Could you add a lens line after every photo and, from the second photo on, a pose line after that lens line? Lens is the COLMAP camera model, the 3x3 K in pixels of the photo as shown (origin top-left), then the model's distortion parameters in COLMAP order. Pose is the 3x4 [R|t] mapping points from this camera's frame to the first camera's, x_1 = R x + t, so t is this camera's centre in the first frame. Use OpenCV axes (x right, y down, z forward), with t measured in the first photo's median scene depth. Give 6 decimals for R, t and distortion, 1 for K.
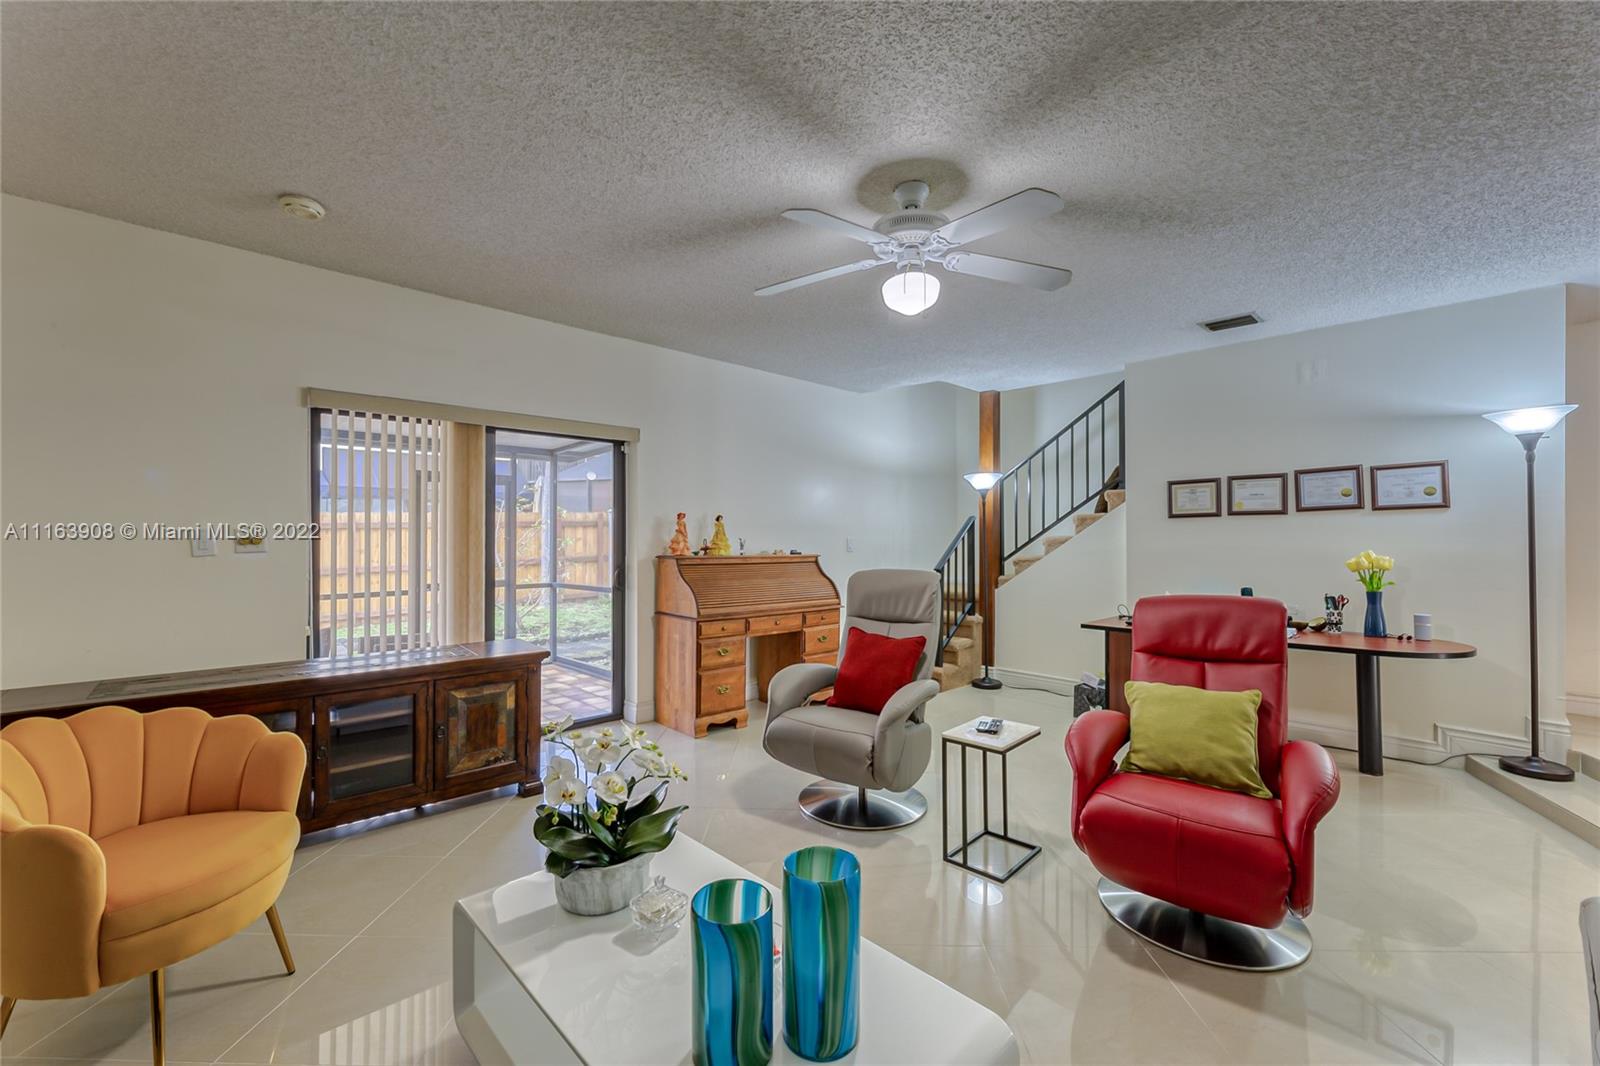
lens RADIAL K [[640.7, 0, 793.4], [0, 640.7, 525.0], [0, 0, 1]] dist [0.000915, -0.000112]
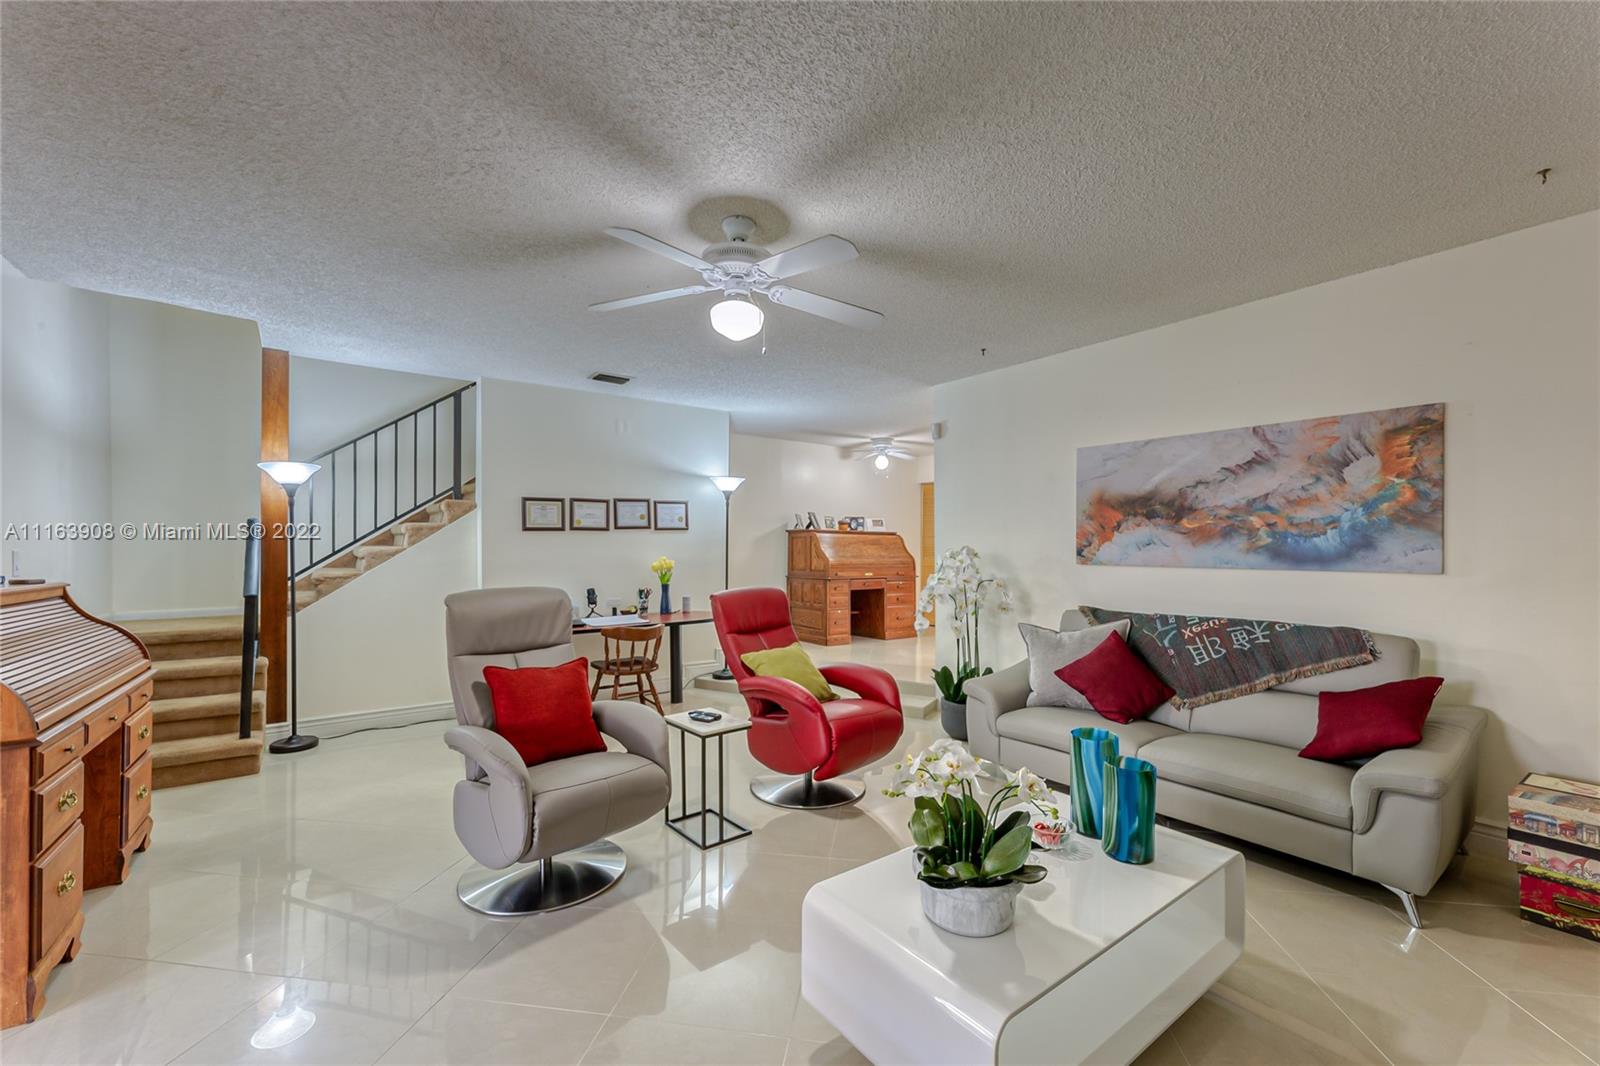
lens RADIAL K [[654.1, 0, 798.0], [0, 654.1, 531.0], [0, 0, 1]] dist [0.000711, -0.000089]
pose [[0.129374, 0.026918, 0.991231, -0.671171], [-0.016803, 0.999547, -0.024950, 0.013977], [-0.991454, -0.013427, 0.129767, 0.572352]]
